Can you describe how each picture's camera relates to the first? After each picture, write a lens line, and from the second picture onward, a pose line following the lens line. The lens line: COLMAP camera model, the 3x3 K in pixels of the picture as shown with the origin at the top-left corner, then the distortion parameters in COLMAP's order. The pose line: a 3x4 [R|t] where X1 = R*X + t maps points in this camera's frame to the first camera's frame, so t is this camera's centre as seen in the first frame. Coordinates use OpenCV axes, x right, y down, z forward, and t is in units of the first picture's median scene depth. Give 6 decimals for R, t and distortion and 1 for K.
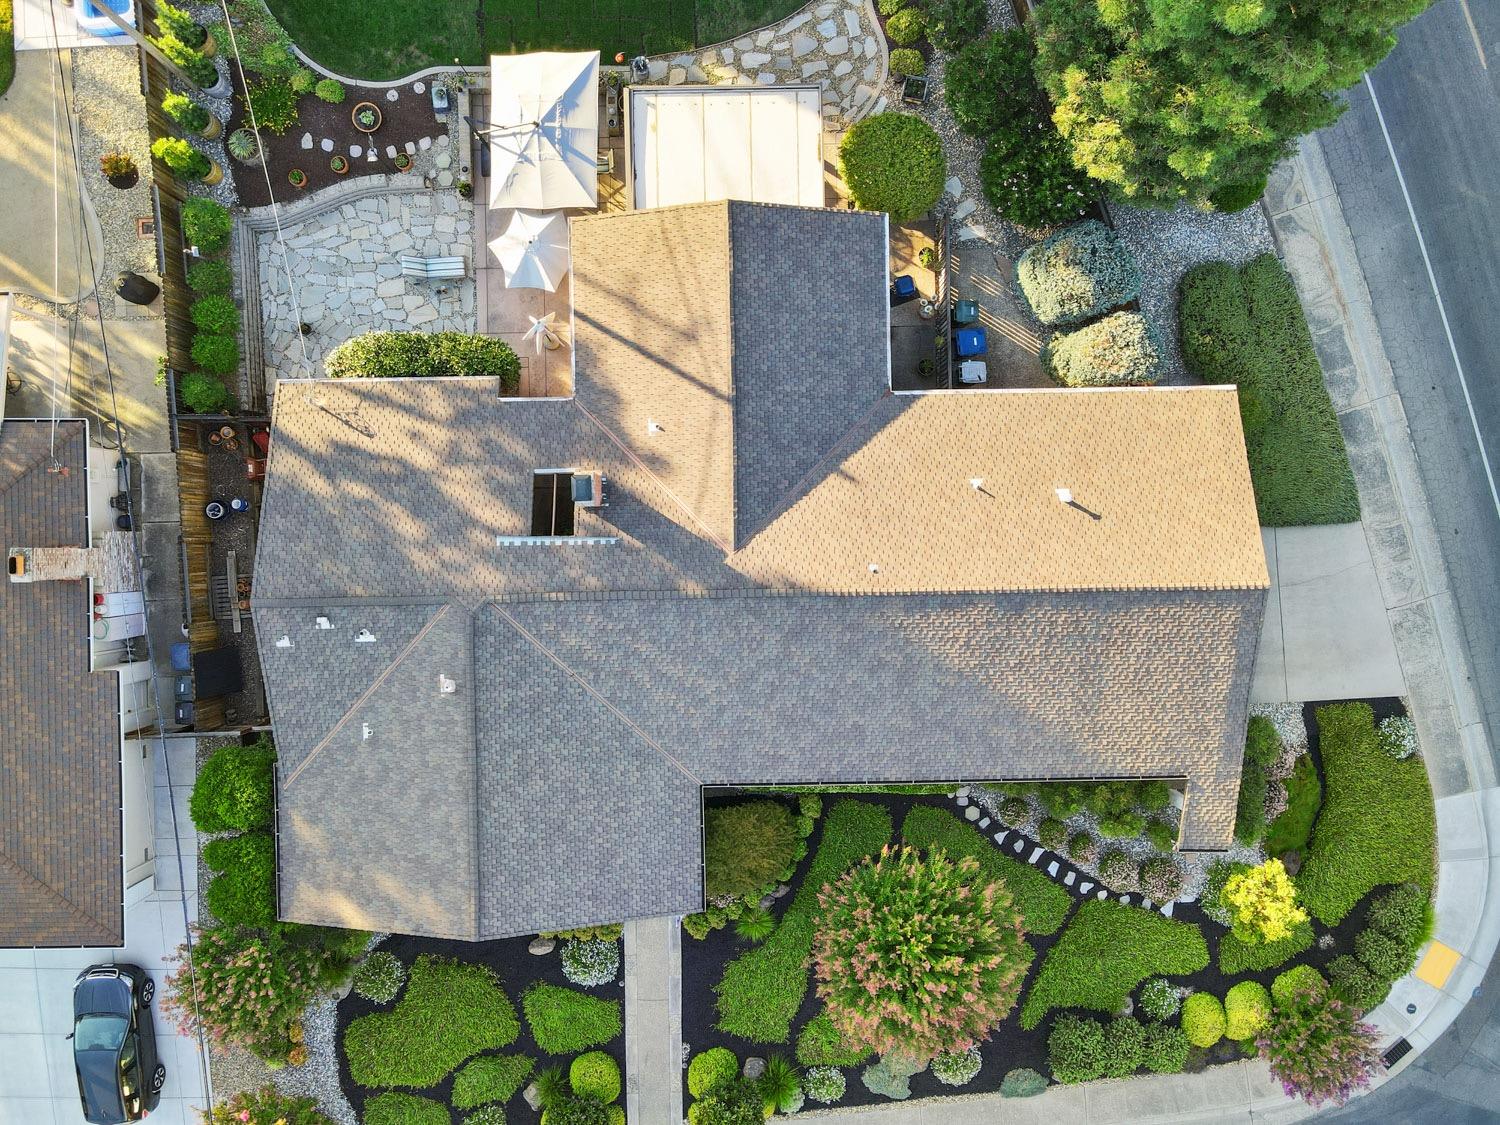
lens RADIAL K [[1104.2, 0, 747.1], [0, 1104.2, 556.8], [0, 0, 1]] dist [0.017187, -0.003555]
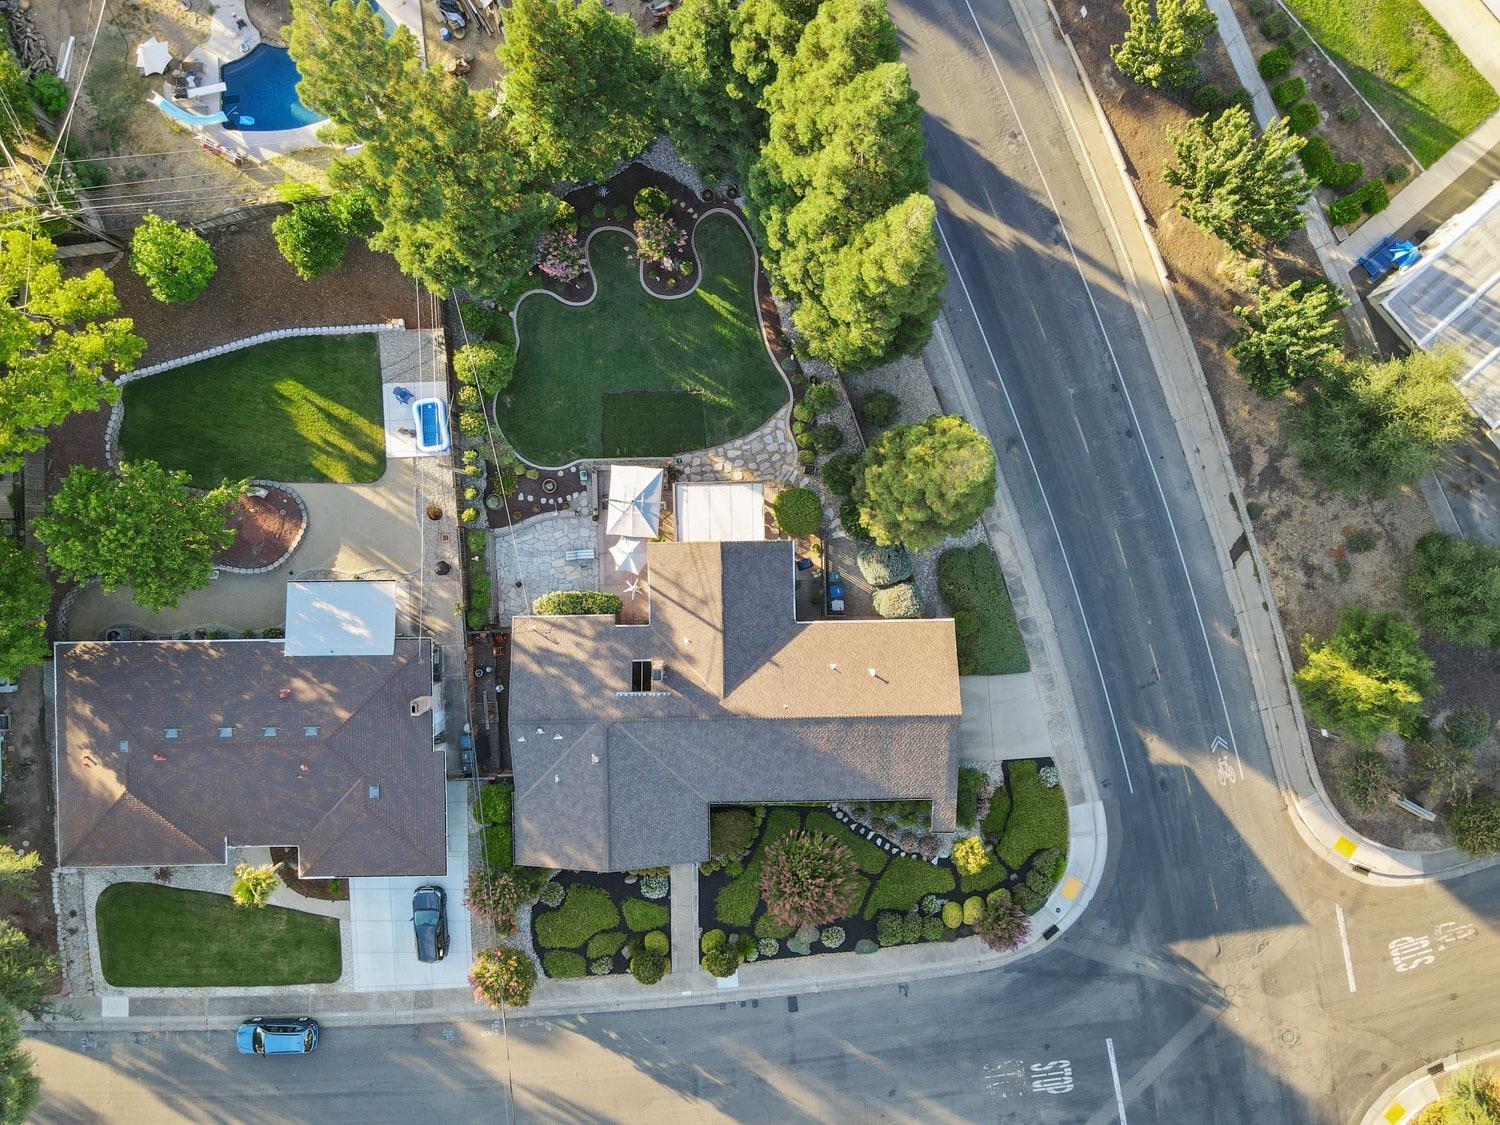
lens RADIAL K [[1074.2, 0, 747.2], [0, 1074.2, 564.5], [0, 0, 1]] dist [-0.007342, 0.000609]
pose [[0.999995, -0.000428, 0.002985, 0.026443], [0.000412, 0.999985, 0.005370, -0.251468], [-0.002987, -0.005368, 0.999981, -1.020641]]
